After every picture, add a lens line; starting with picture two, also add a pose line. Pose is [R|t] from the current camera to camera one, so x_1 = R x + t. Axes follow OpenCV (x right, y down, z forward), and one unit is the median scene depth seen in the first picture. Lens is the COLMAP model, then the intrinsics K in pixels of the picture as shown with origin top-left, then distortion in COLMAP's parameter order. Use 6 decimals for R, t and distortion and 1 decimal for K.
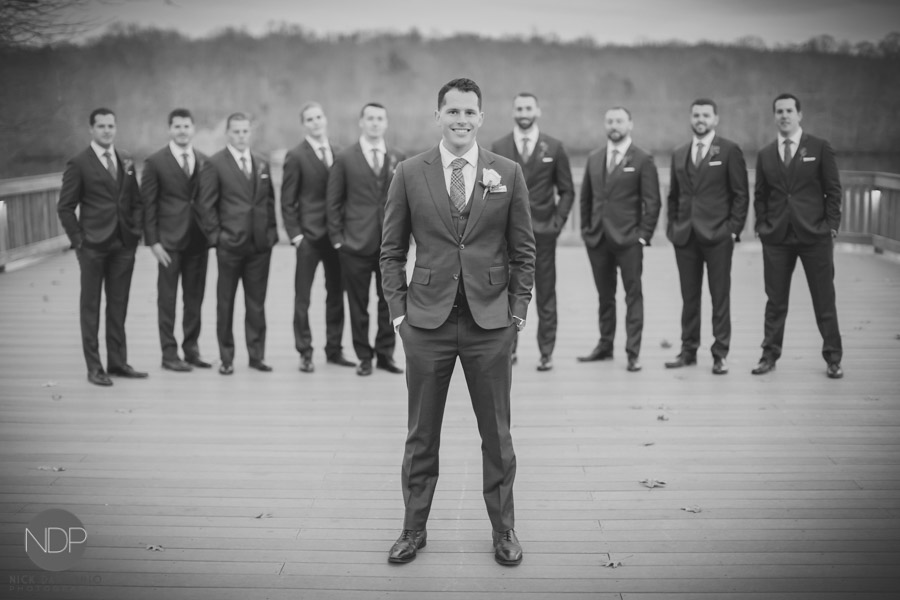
lens RADIAL K [[1494.8, 0, 451.9], [0, 1494.8, 297.5], [0, 0, 1]] dist [-0.117947, 0.000000]
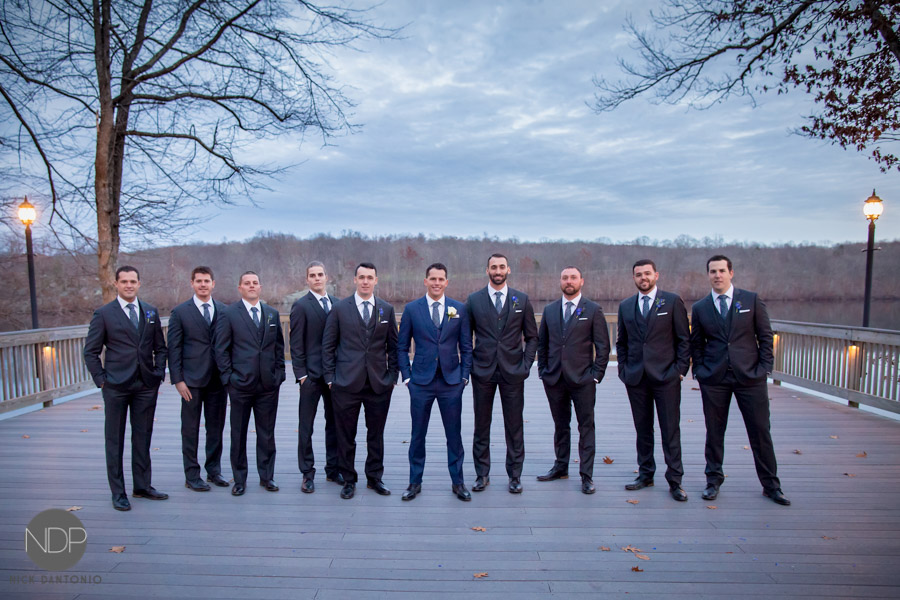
lens RADIAL K [[640.0, 0, 445.3], [0, 640.0, 305.9], [0, 0, 1]] dist [-0.025756, -0.008322]
pose [[0.999996, 0.000192, 0.002942, 0.008731], [0.000061, 0.996319, -0.085718, -0.053121], [-0.002947, 0.085718, 0.996315, 0.498498]]
